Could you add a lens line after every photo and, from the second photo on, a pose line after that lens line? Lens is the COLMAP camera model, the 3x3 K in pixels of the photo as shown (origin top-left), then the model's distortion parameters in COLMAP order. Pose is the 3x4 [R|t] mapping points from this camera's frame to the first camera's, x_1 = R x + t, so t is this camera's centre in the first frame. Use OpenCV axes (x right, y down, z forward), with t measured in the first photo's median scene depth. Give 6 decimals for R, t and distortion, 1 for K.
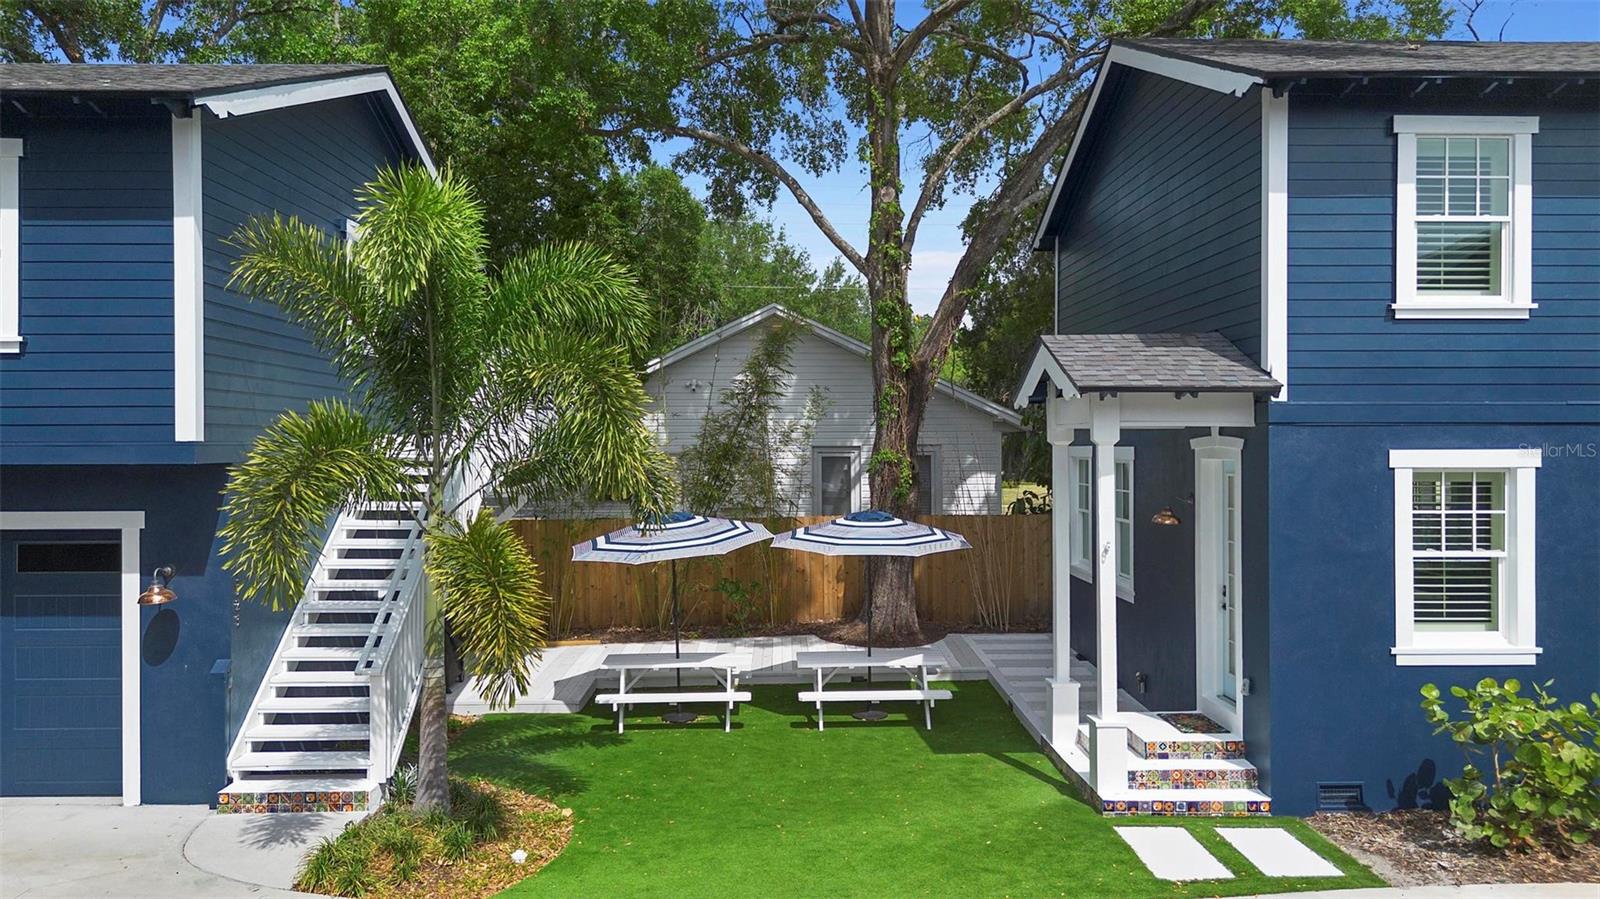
lens RADIAL K [[1140.5, 0, 801.9], [0, 1140.5, 444.6], [0, 0, 1]] dist [0.032674, -0.017285]
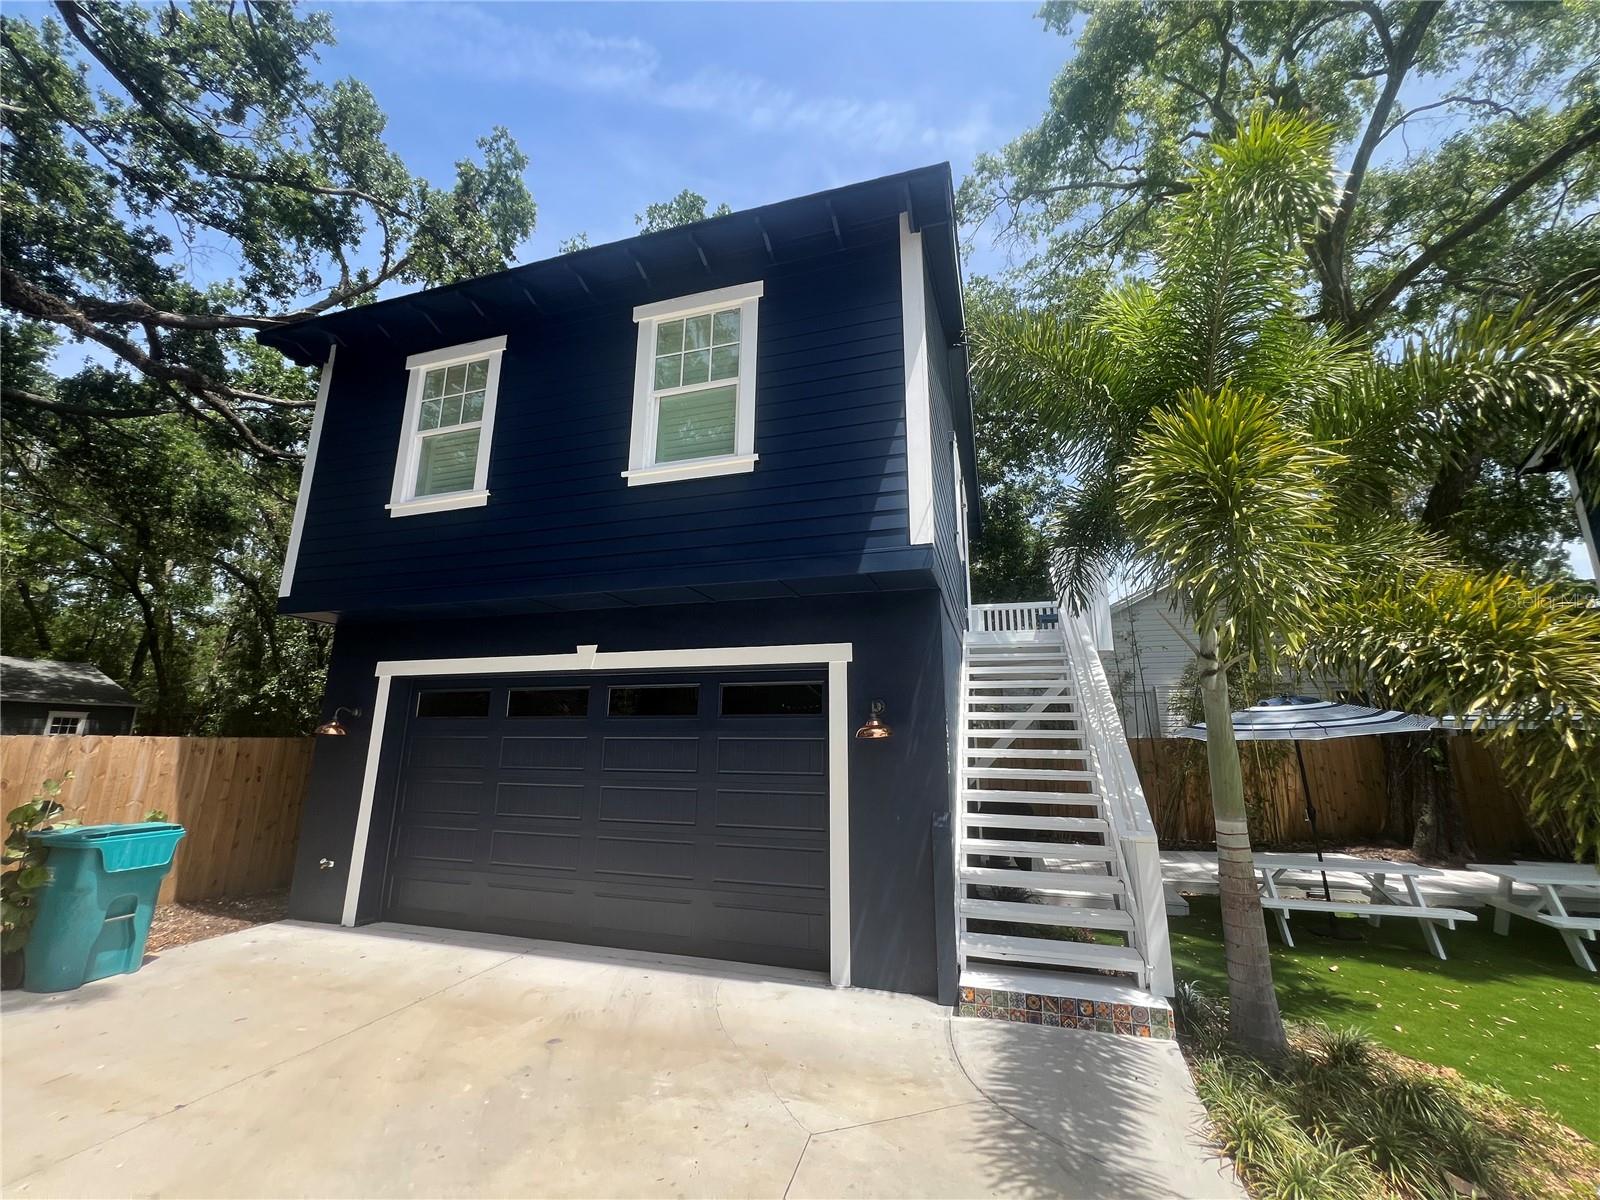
lens RADIAL K [[638.8, 0, 796.7], [0, 638.8, 603.3], [0, 0, 1]] dist [-0.002514, -0.000207]
pose [[0.949339, -0.060199, -0.308435, -0.452995], [-0.010325, 0.974976, -0.222071, 0.142899], [0.314085, 0.214005, 0.924961, 0.496157]]
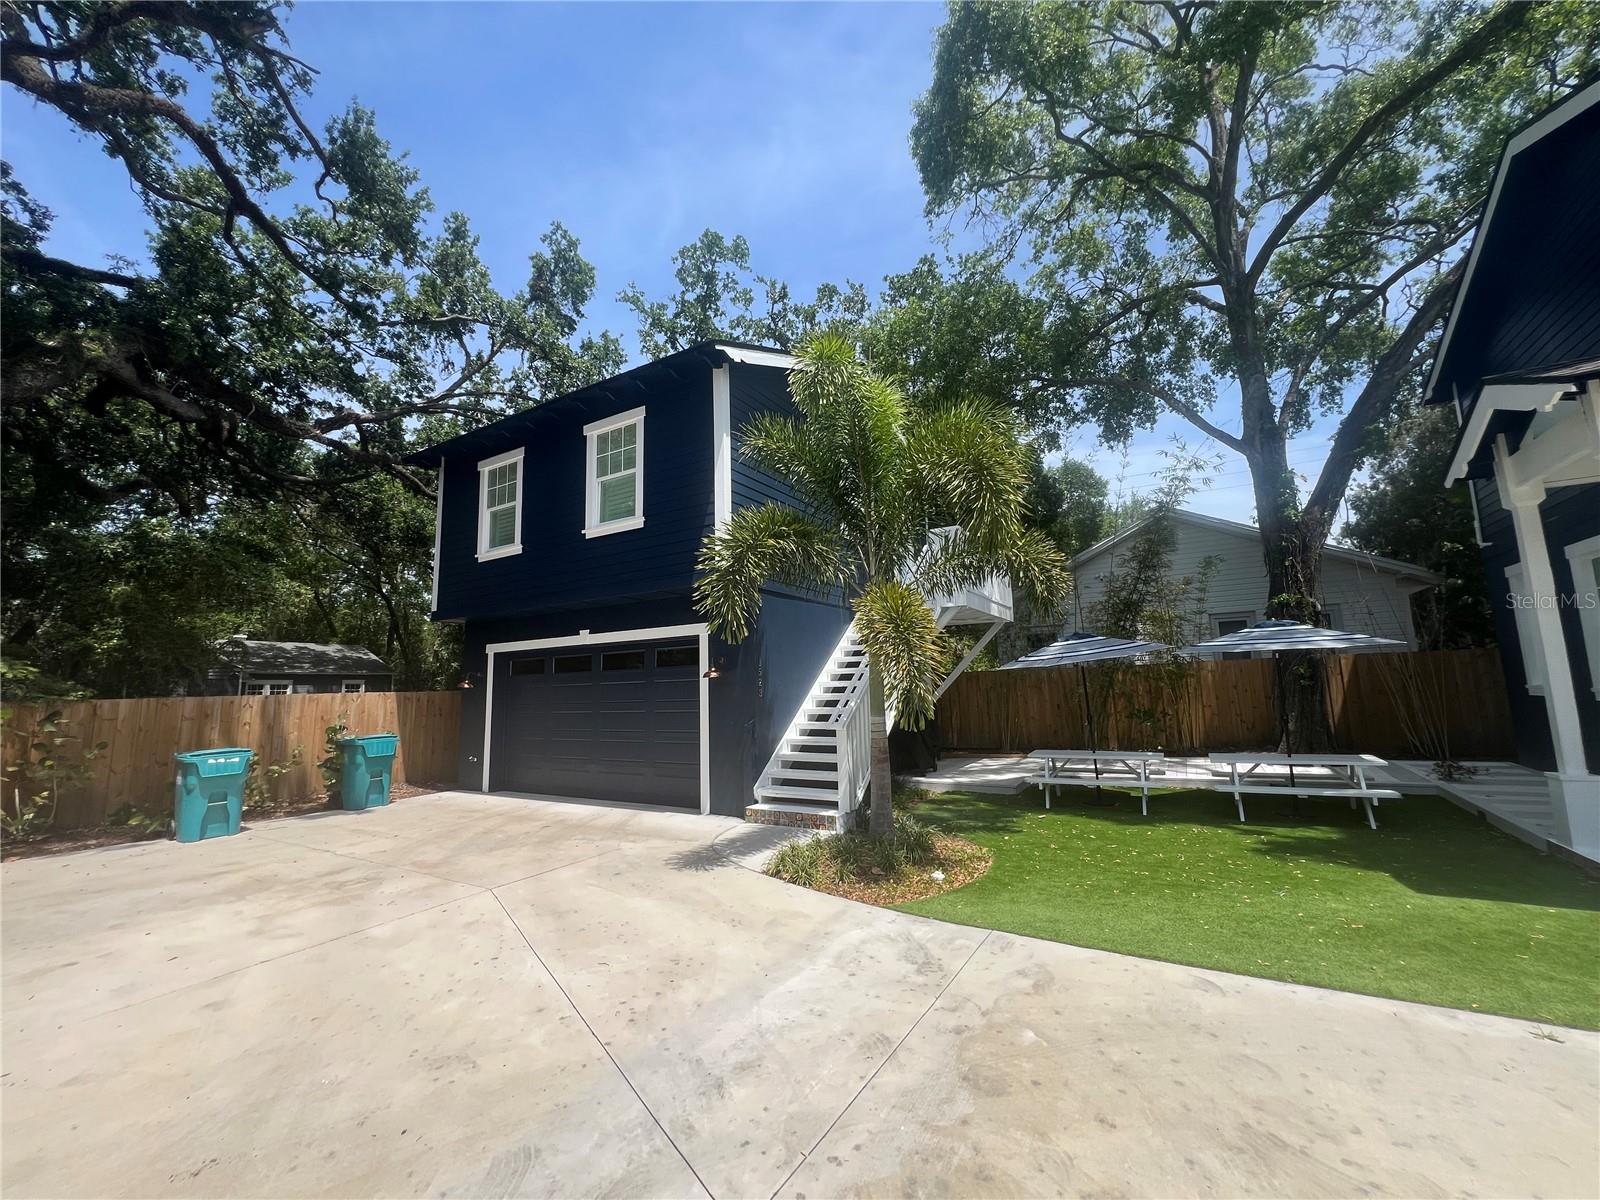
lens RADIAL K [[640.9, 0, 798.7], [0, 640.9, 601.9], [0, 0, 1]] dist [-0.005783, 0.001381]
pose [[0.843771, -0.094544, -0.528310, 0.001499], [0.024252, 0.990073, -0.138447, 0.155019], [0.536154, 0.104005, 0.837688, 0.323869]]
